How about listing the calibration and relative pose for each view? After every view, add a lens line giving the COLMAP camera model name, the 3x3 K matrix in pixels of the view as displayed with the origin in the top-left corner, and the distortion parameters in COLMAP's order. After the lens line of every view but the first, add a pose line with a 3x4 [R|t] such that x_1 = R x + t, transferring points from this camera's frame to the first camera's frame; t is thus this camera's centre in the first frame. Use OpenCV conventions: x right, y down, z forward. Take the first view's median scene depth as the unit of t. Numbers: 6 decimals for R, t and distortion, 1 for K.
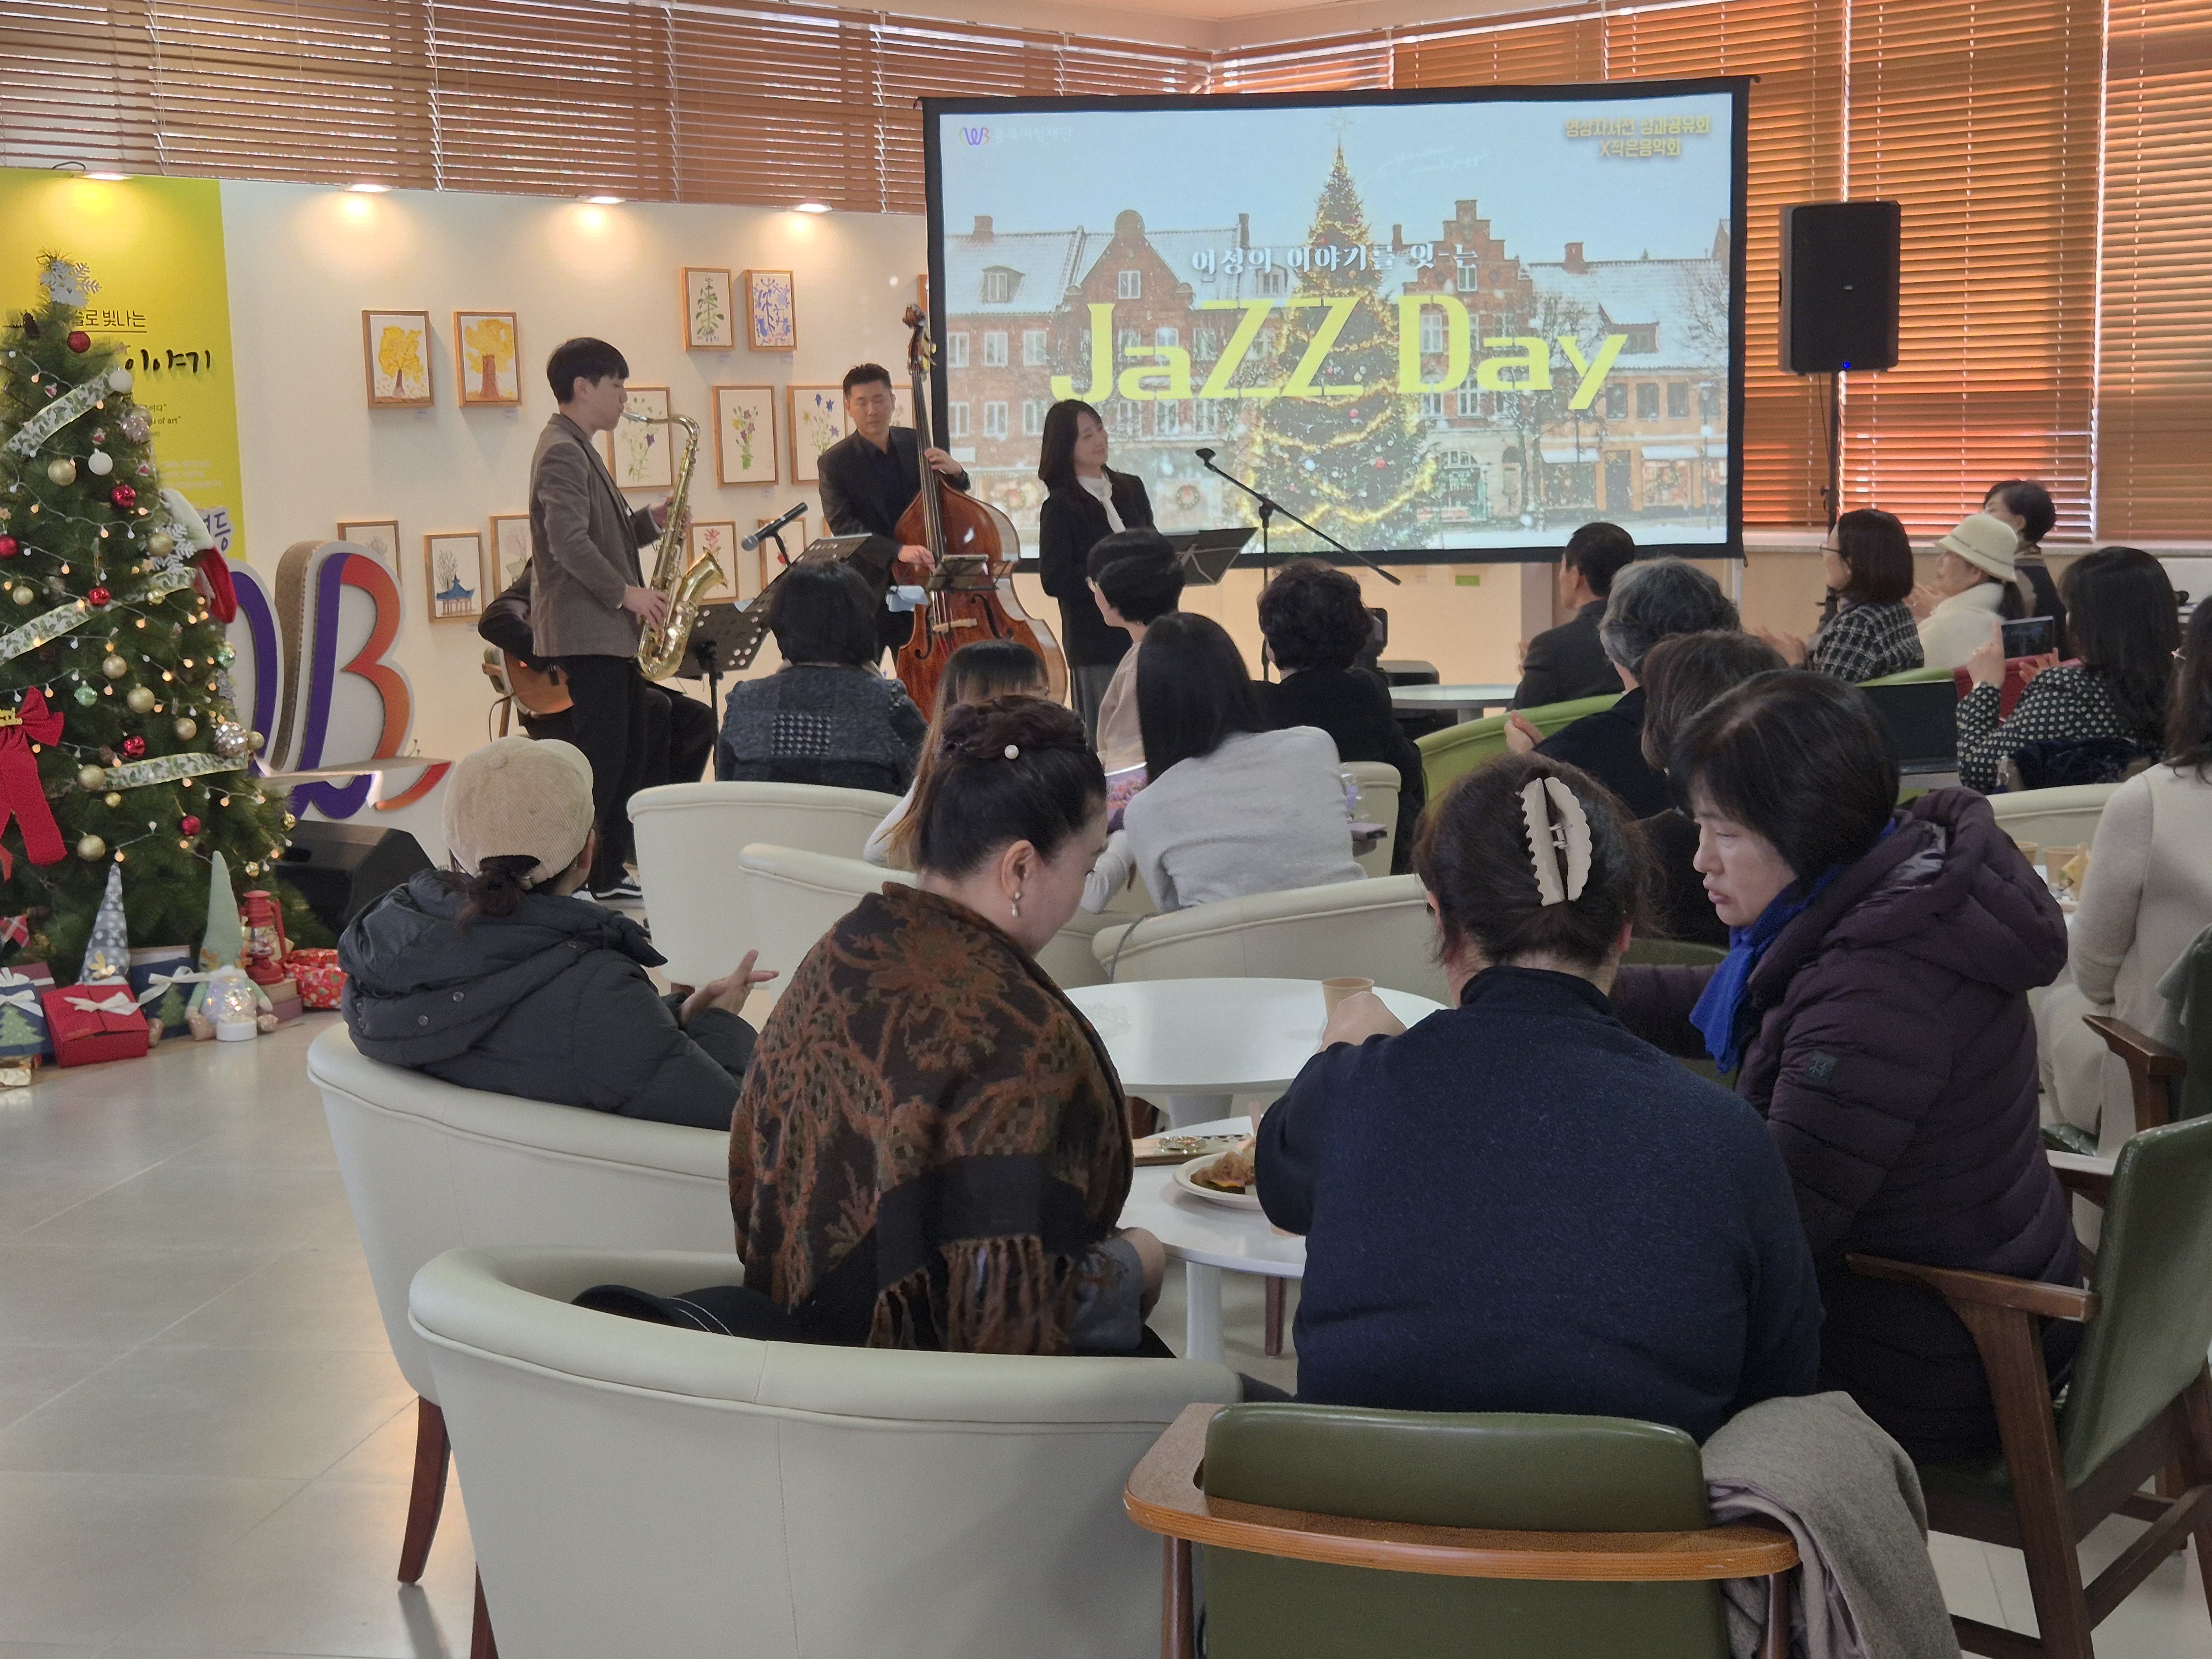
lens RADIAL K [[2922.9, 0, 1110.1], [0, 2922.9, 906.8], [0, 0, 1]] dist [0.108026, -0.235558]
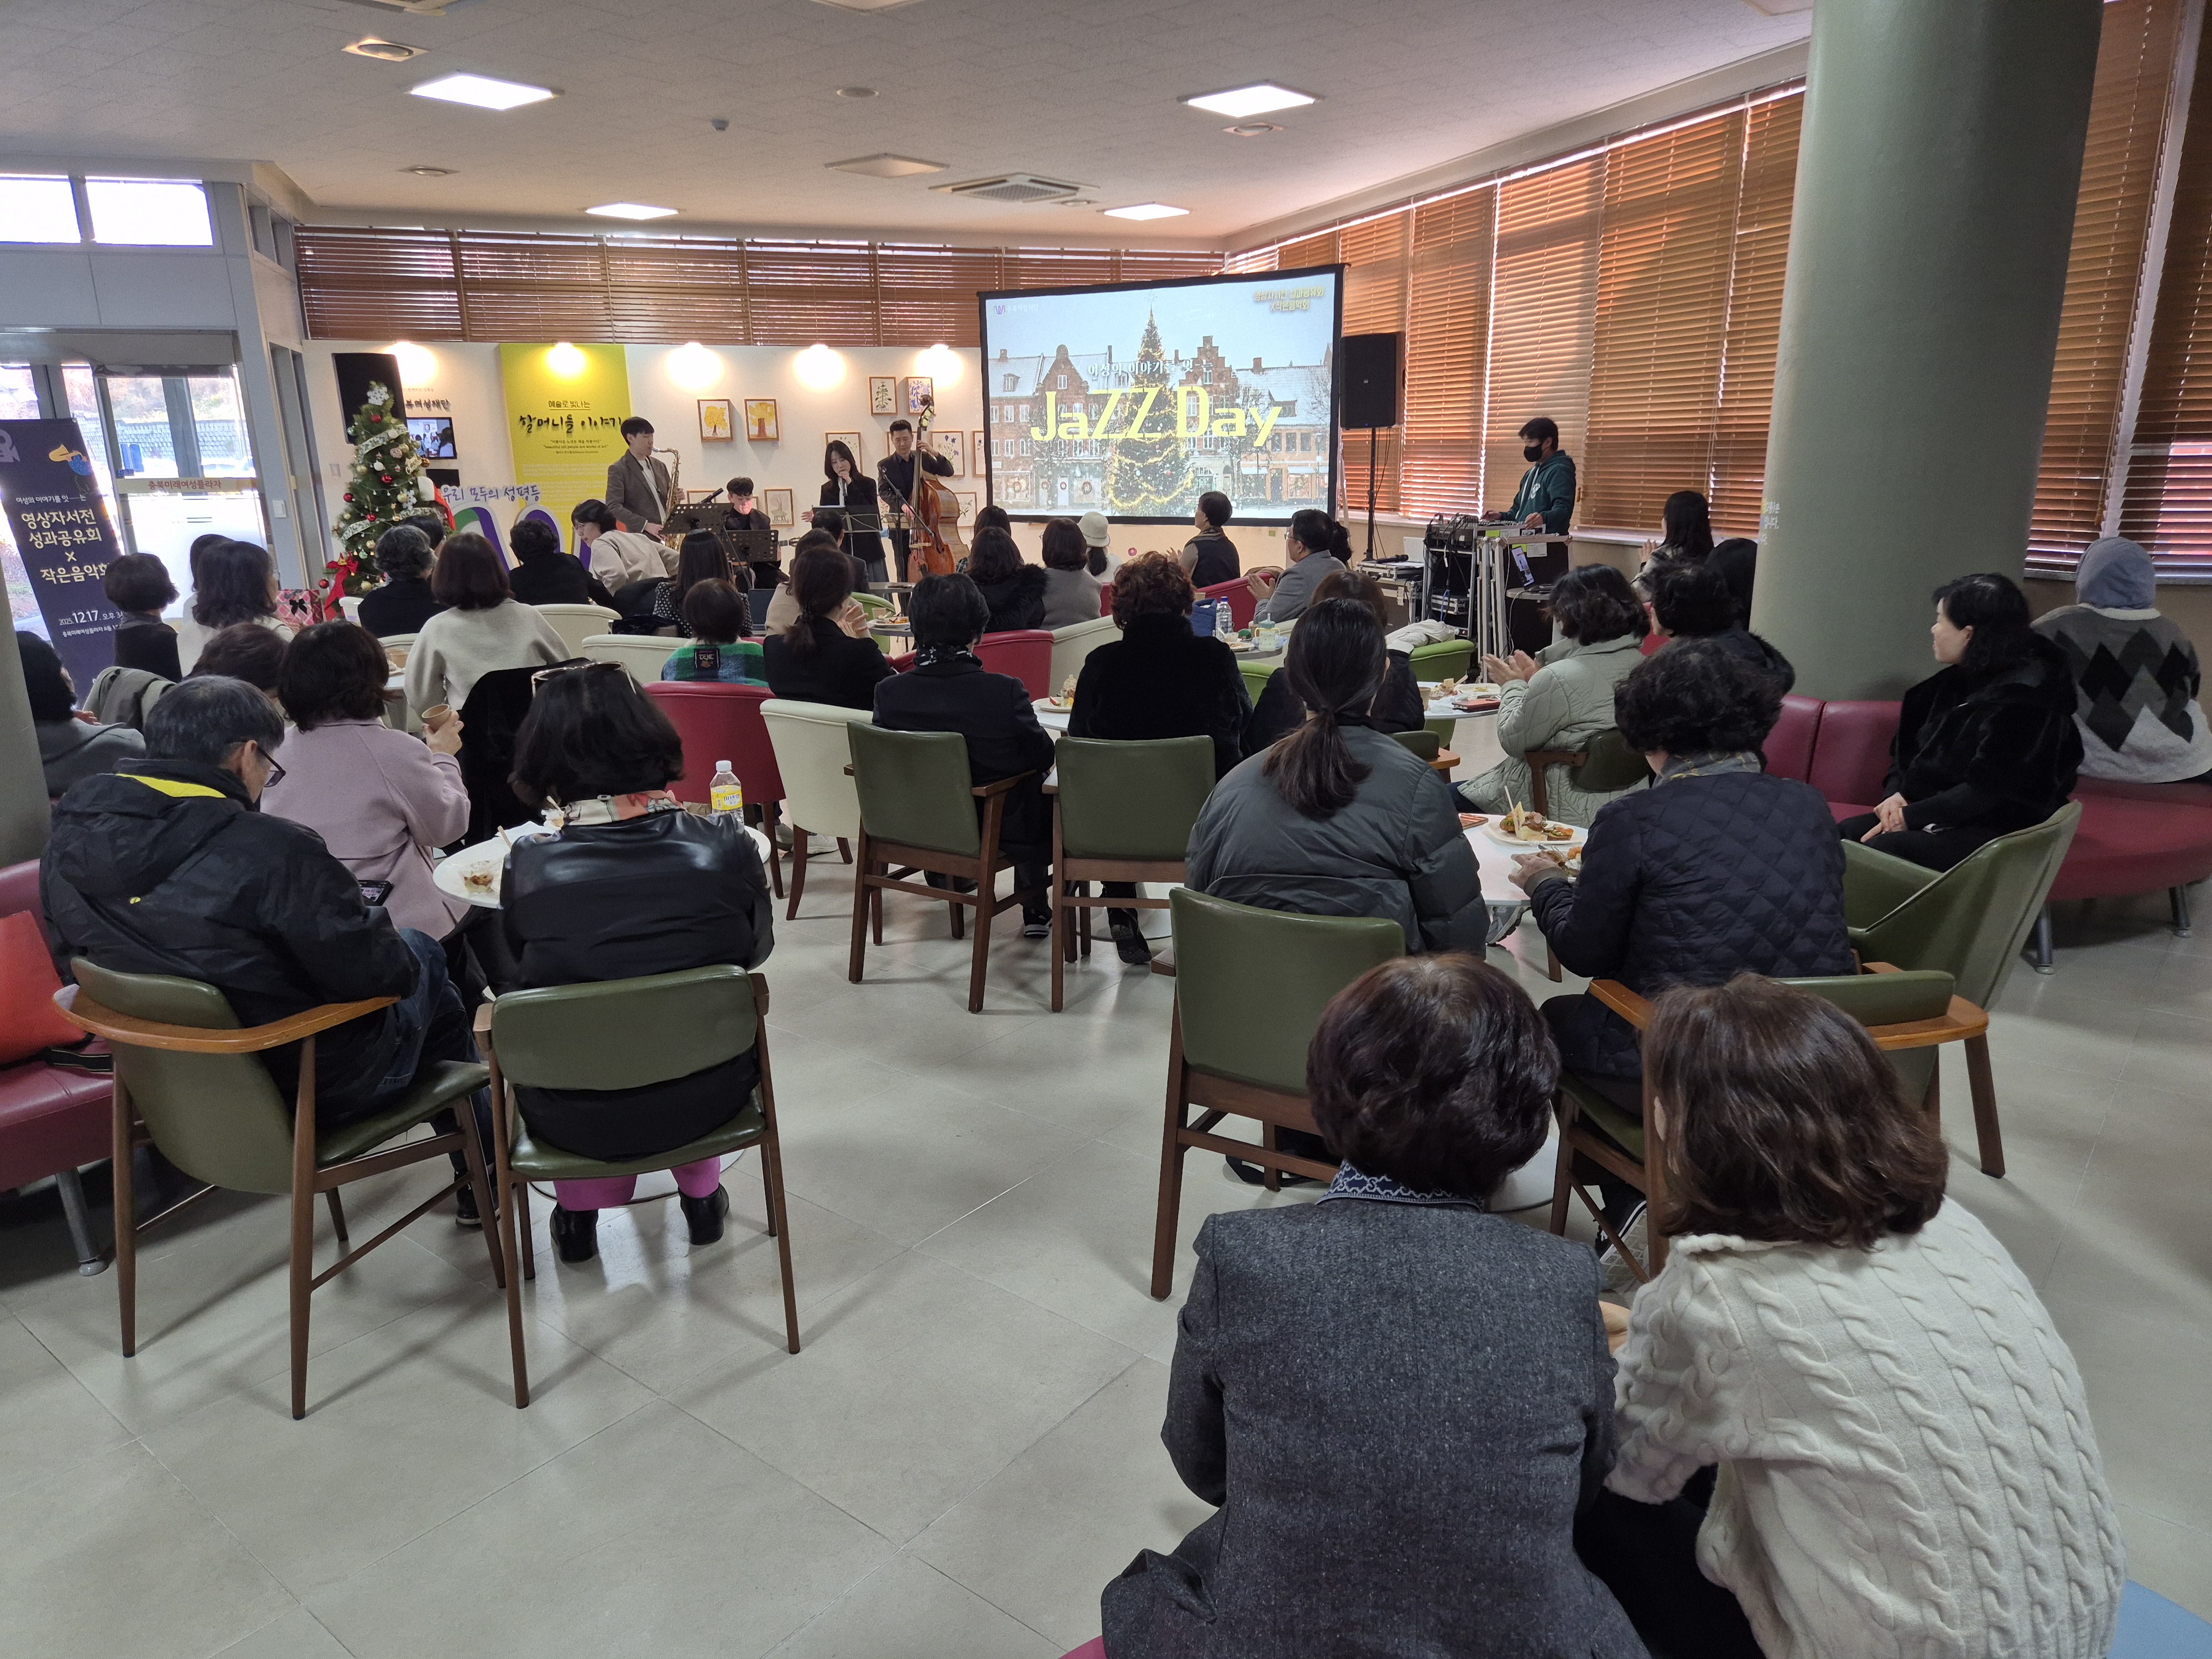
lens RADIAL K [[1470.6, 0, 1096.1], [0, 1470.6, 864.5], [0, 0, 1]] dist [0.079397, -0.072750]
pose [[0.874596, 0.141150, -0.463851, 0.613692], [-0.083359, 0.986216, 0.142931, -0.029729], [0.477632, -0.086341, 0.874307, 0.071669]]
